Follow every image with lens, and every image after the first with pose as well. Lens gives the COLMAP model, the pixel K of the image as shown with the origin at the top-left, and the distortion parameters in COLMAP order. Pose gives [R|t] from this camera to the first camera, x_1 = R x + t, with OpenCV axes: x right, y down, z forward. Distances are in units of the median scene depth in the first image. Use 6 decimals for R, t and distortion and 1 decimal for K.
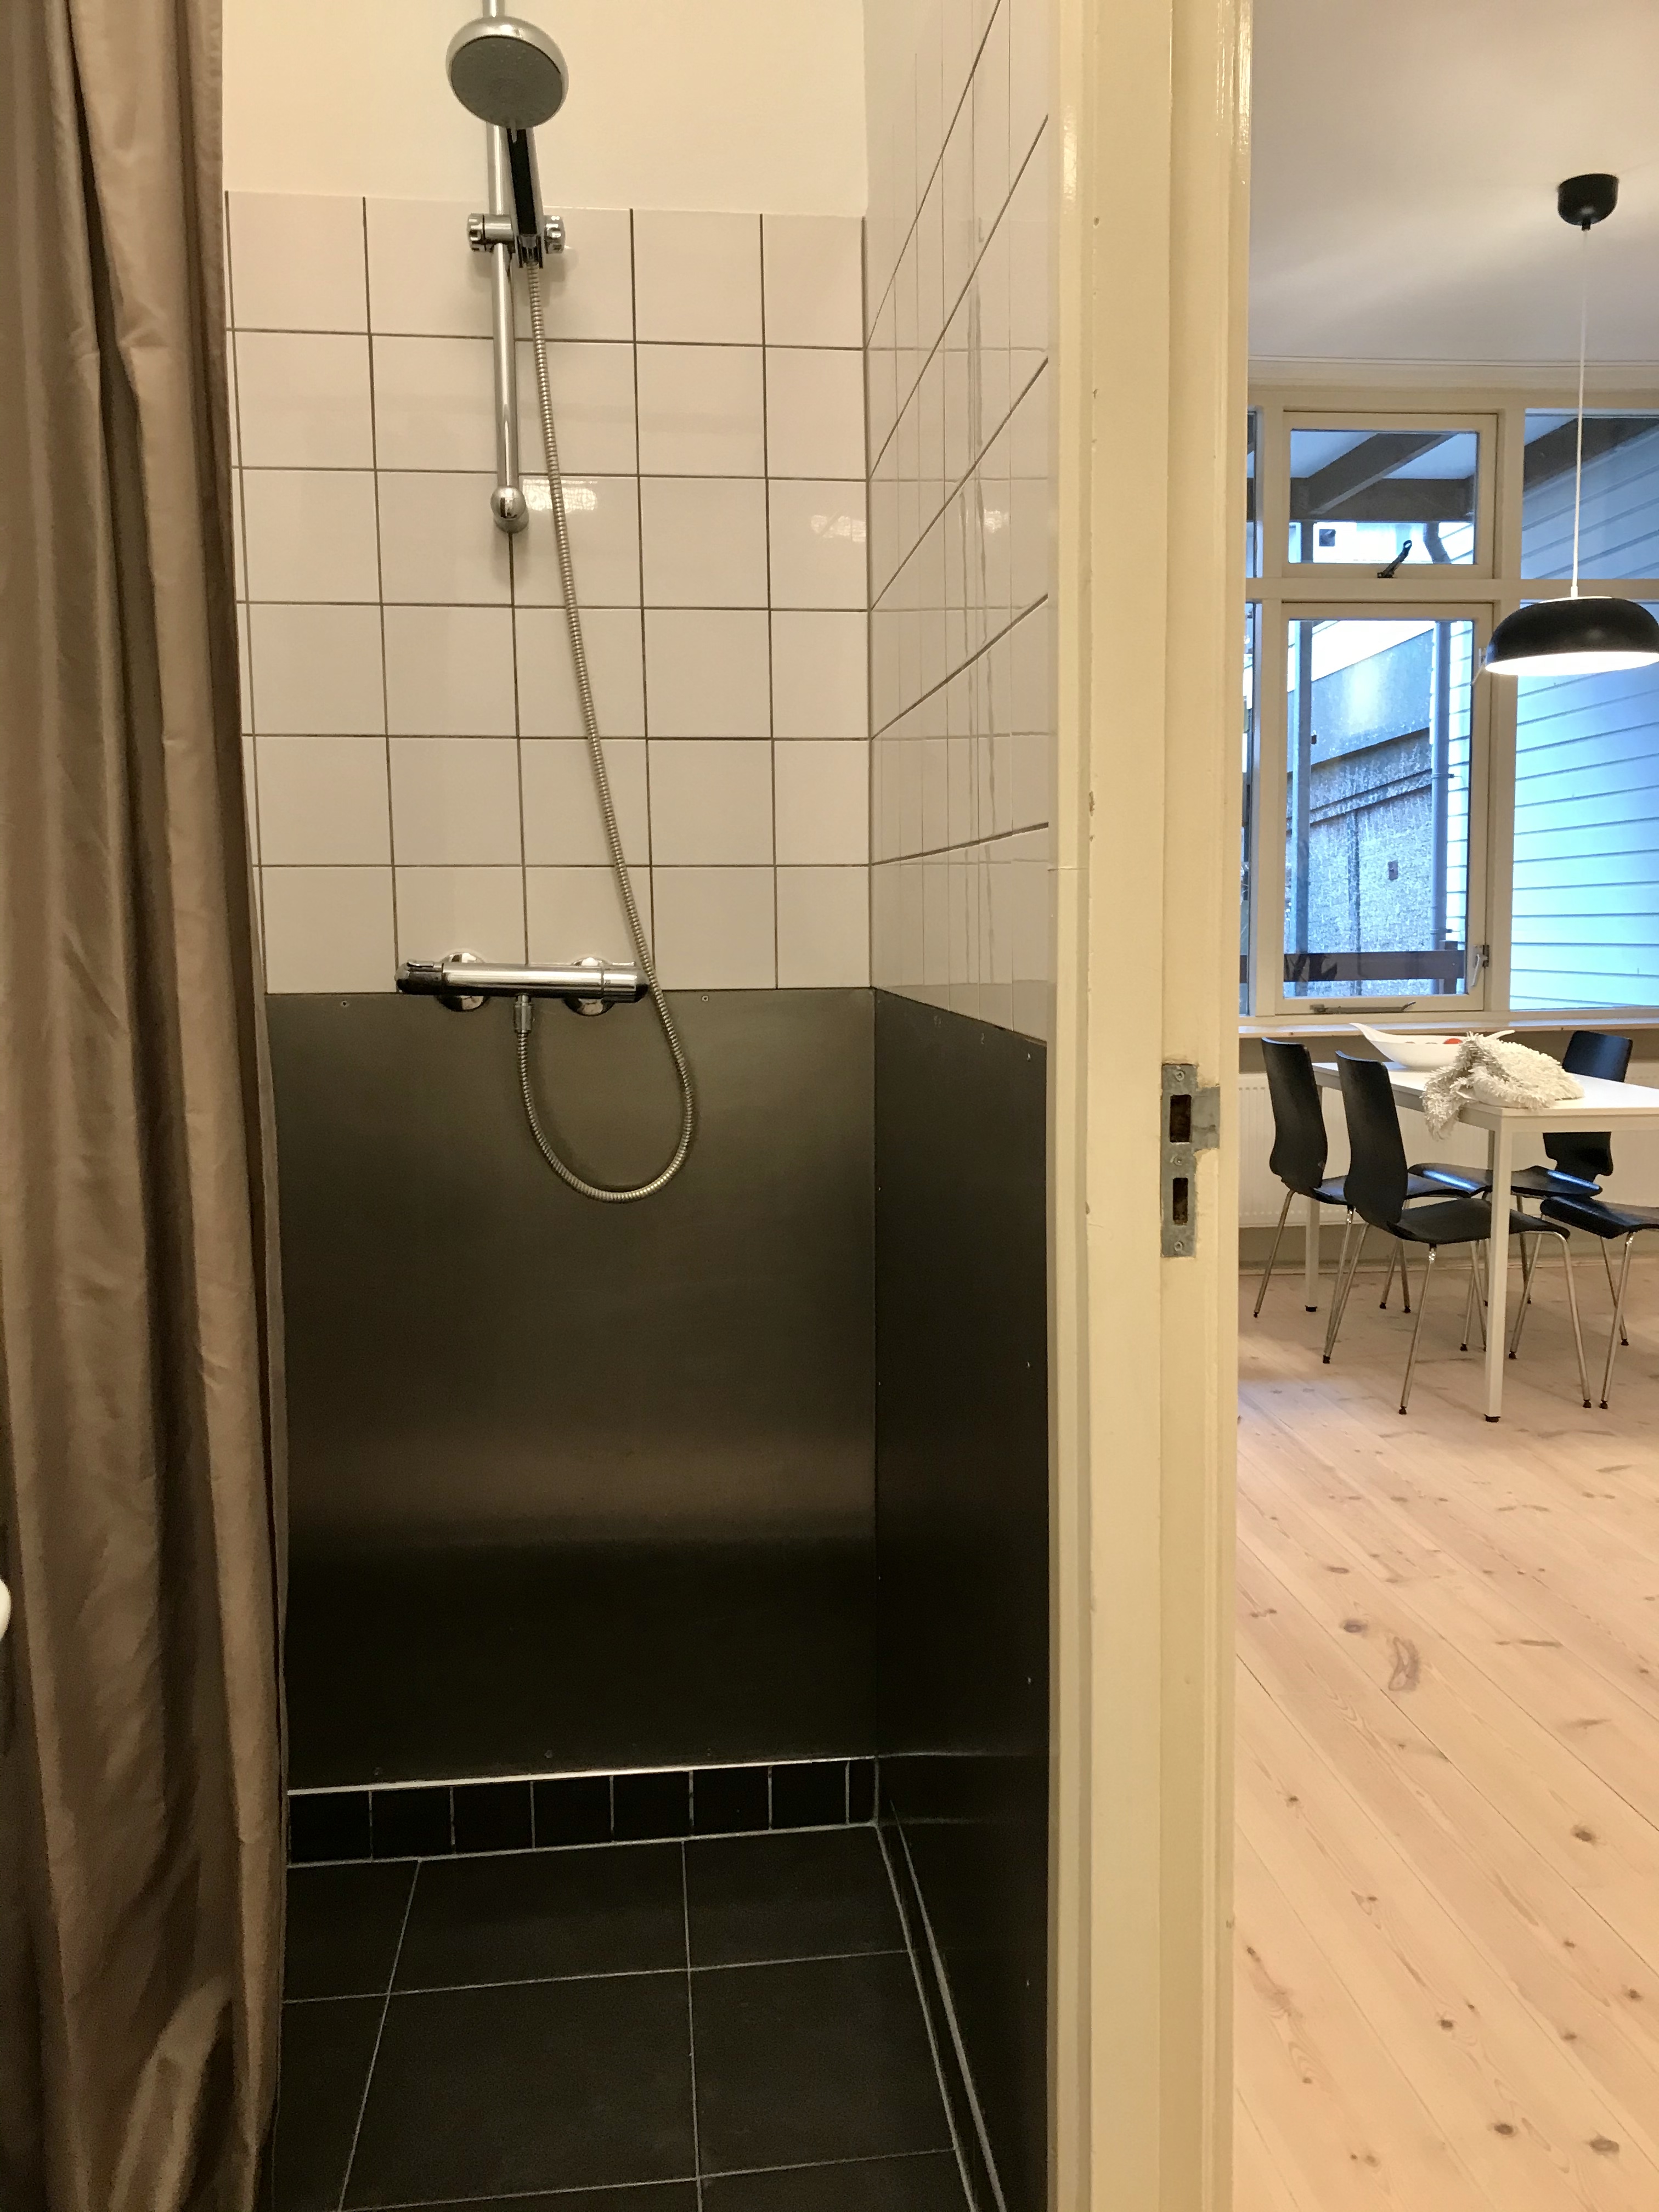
lens RADIAL K [[1789.3, 0, 829.5], [0, 1789.3, 1106.0], [0, 0, 1]] dist [0.013705, 0.011777]
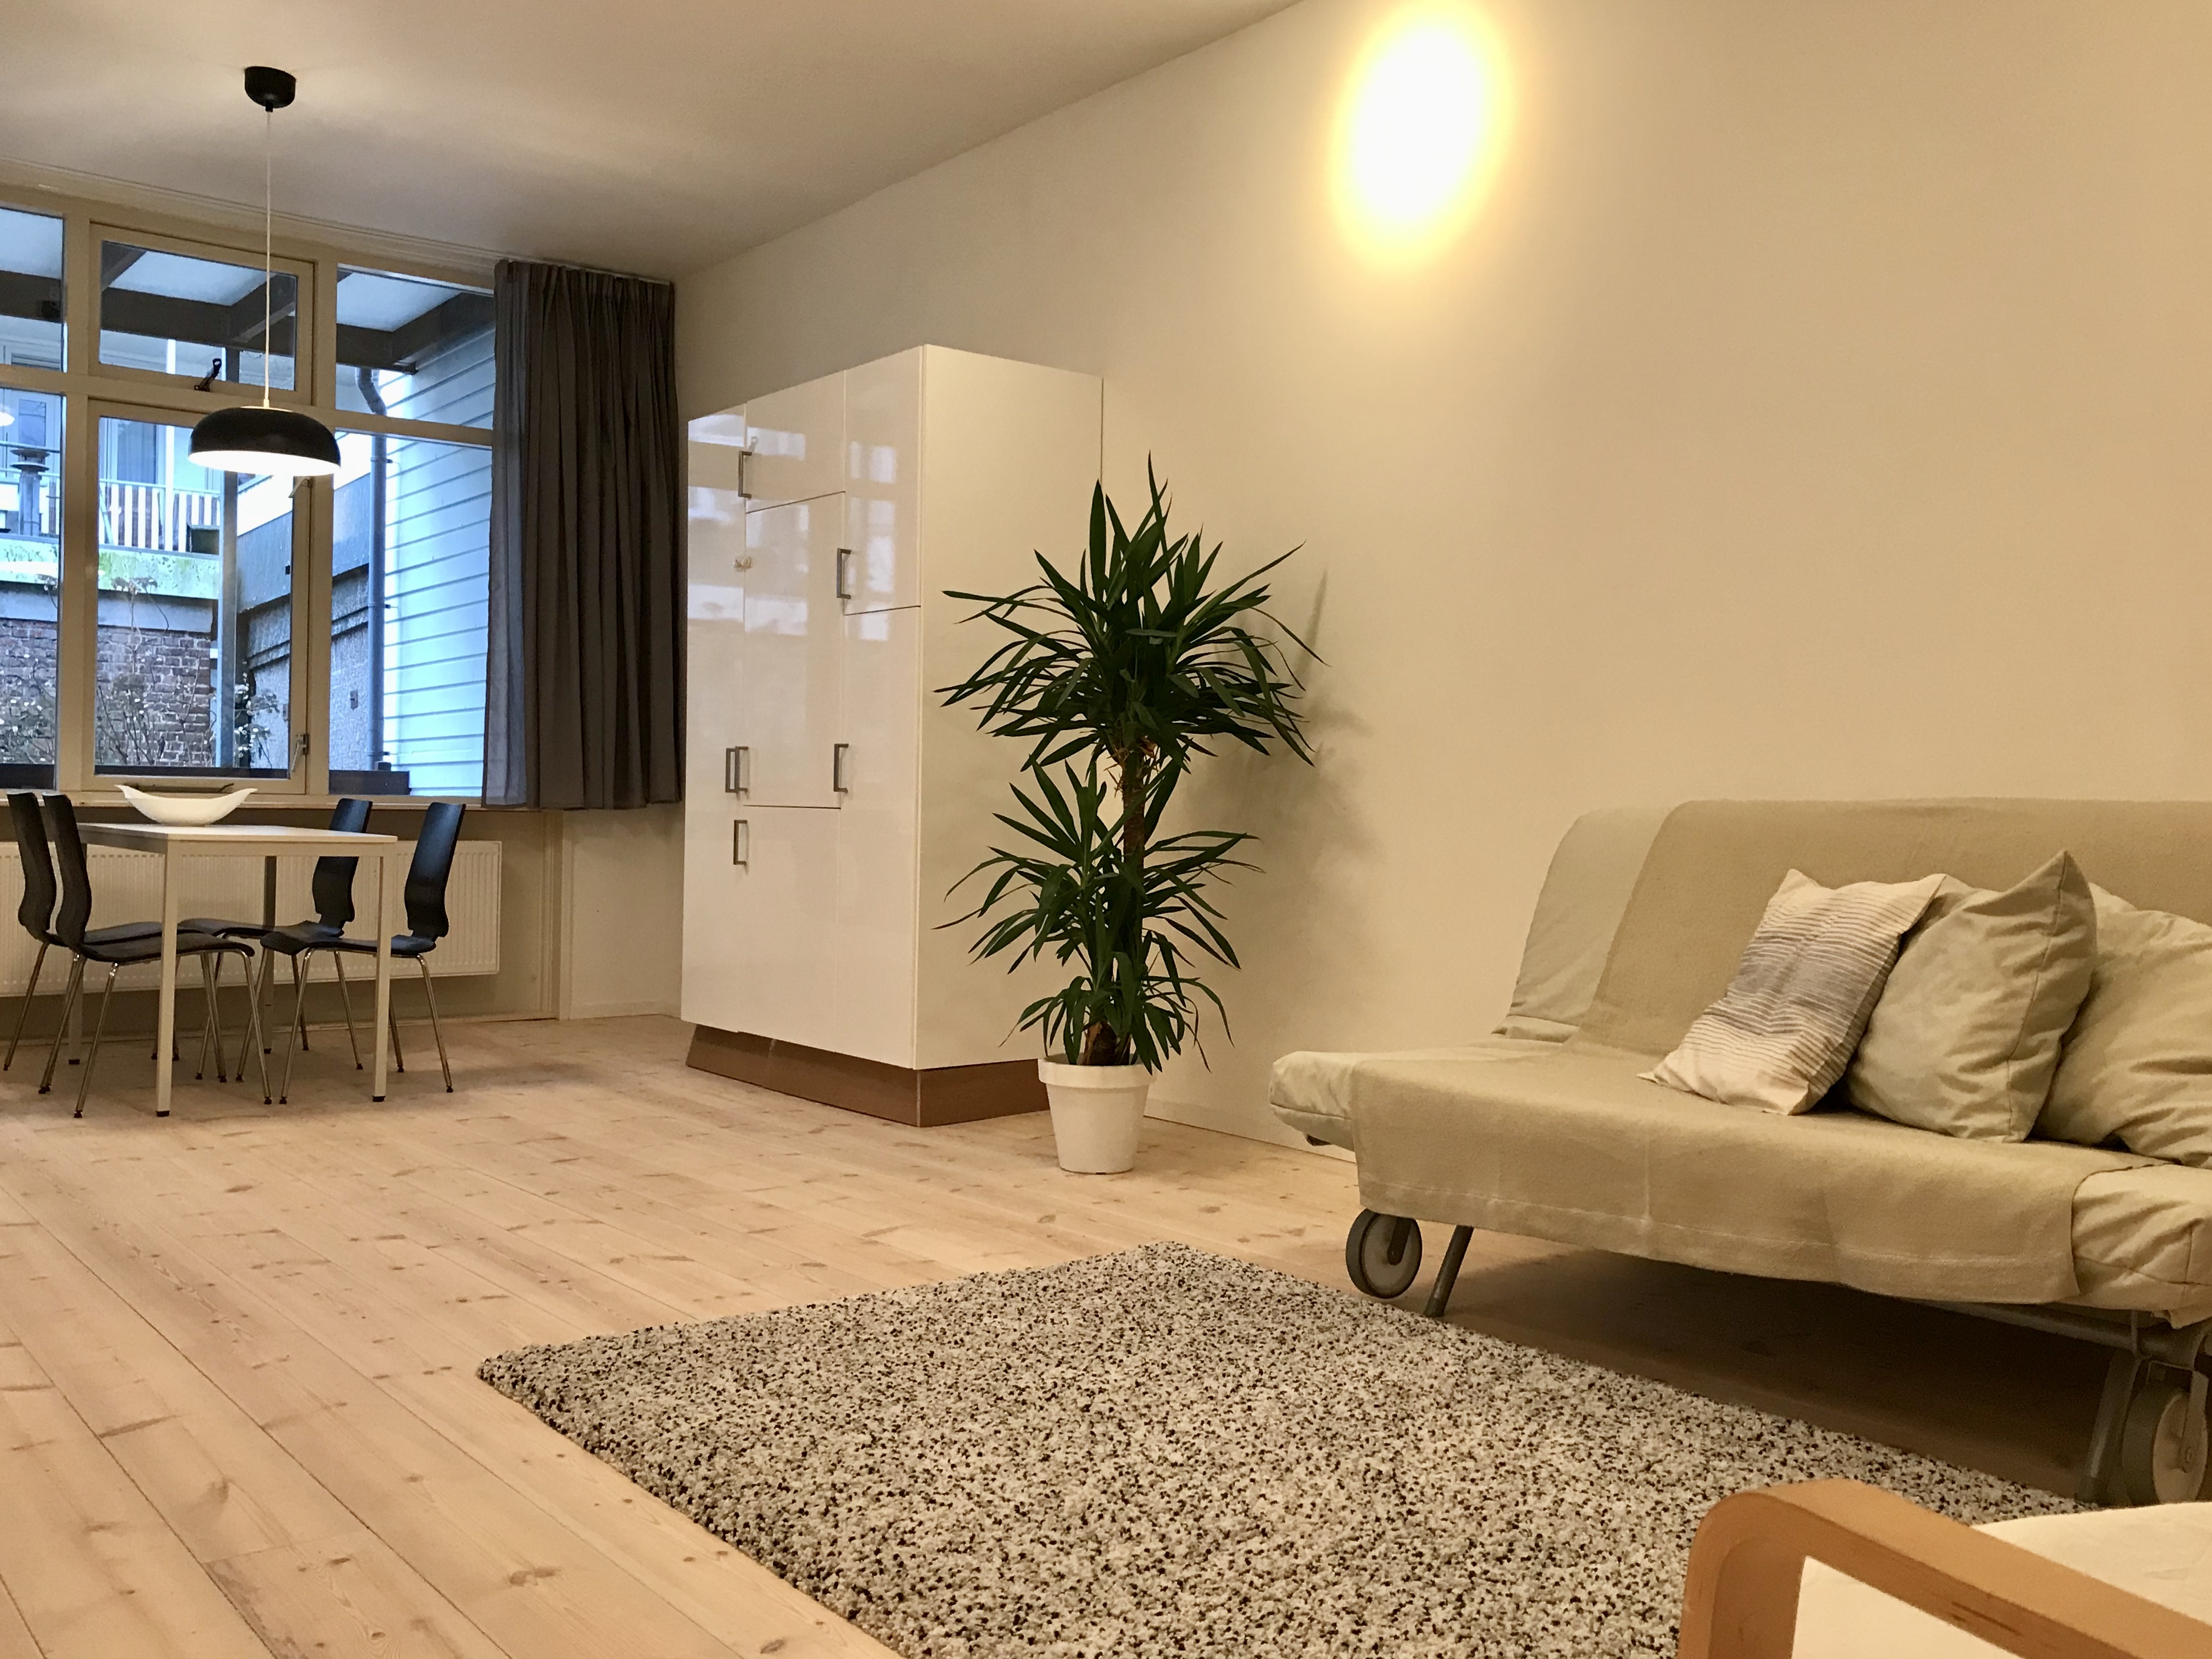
lens RADIAL K [[1899.4, 0, 1106.0], [0, 1899.4, 829.5], [0, 0, 1]] dist [-0.006378, -0.009061]
pose [[0.836734, 0.021748, 0.547178, 0.211796], [0.028771, 0.996085, -0.083586, 0.114270], [-0.546853, 0.085682, 0.832832, -0.321213]]
